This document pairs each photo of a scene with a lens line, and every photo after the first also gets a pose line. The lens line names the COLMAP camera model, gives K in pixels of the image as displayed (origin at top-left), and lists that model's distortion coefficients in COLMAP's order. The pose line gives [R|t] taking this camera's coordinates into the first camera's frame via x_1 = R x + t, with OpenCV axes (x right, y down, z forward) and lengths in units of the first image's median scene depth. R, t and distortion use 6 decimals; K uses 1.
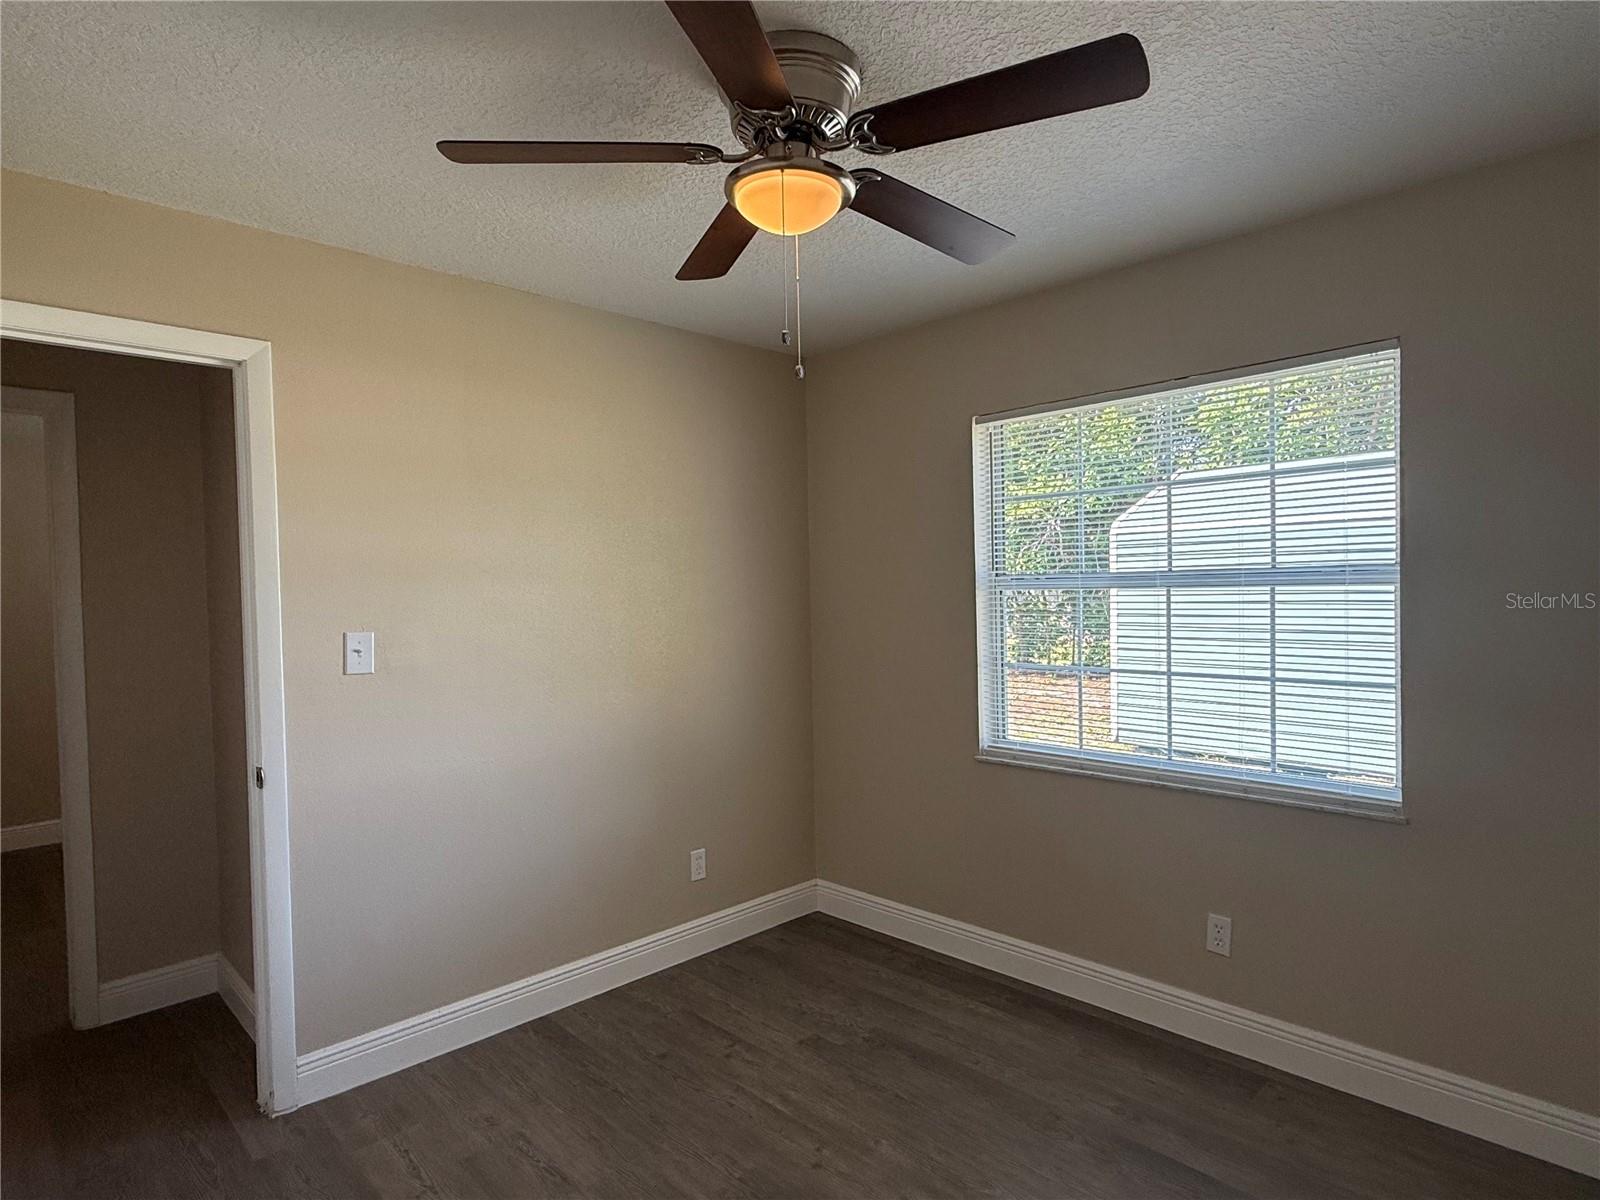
lens RADIAL K [[879.5, 0, 800.0], [0, 879.5, 600.0], [0, 0, 1]] dist [-0.000772, 0.001321]
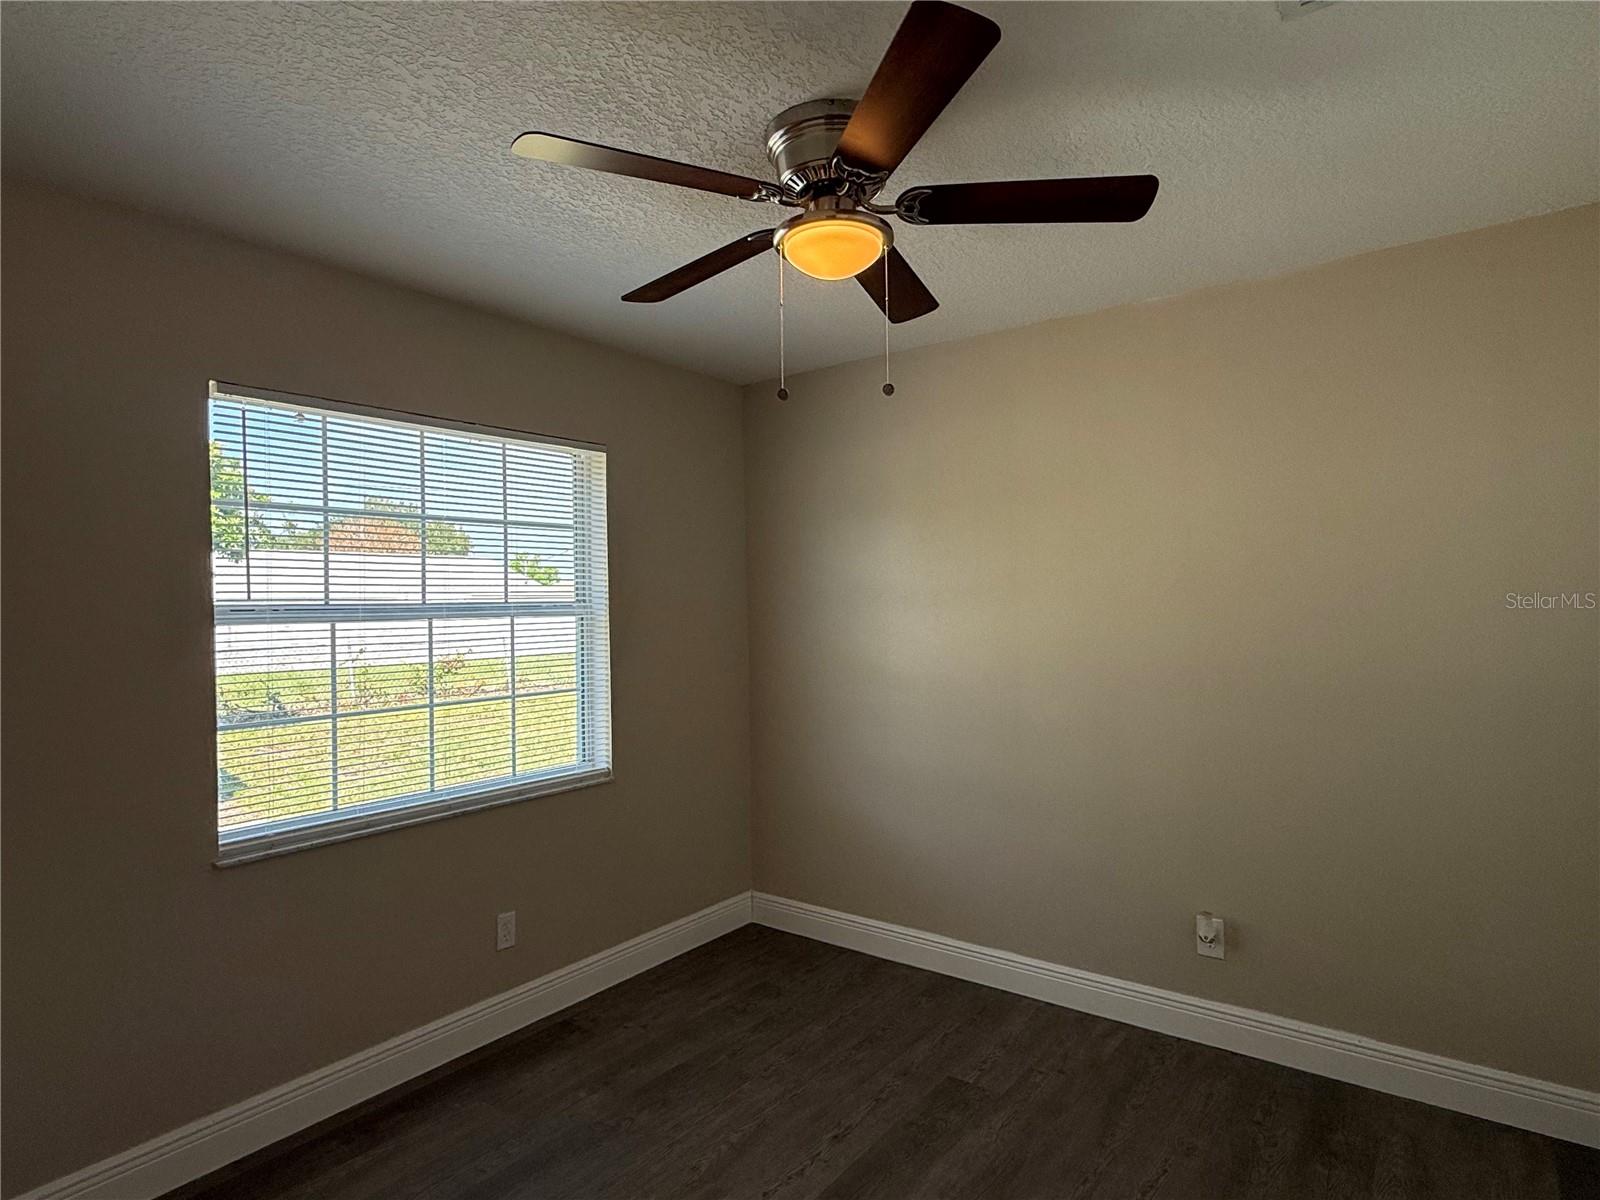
lens RADIAL K [[879.5, 0, 800.0], [0, 879.5, 600.0], [0, 0, 1]] dist [-0.000772, 0.001321]
pose [[-0.149501, 0.030932, 0.988278, -0.631077], [0.035214, 0.999043, -0.025942, 0.004237], [-0.988134, 0.030923, -0.150447, 0.718810]]
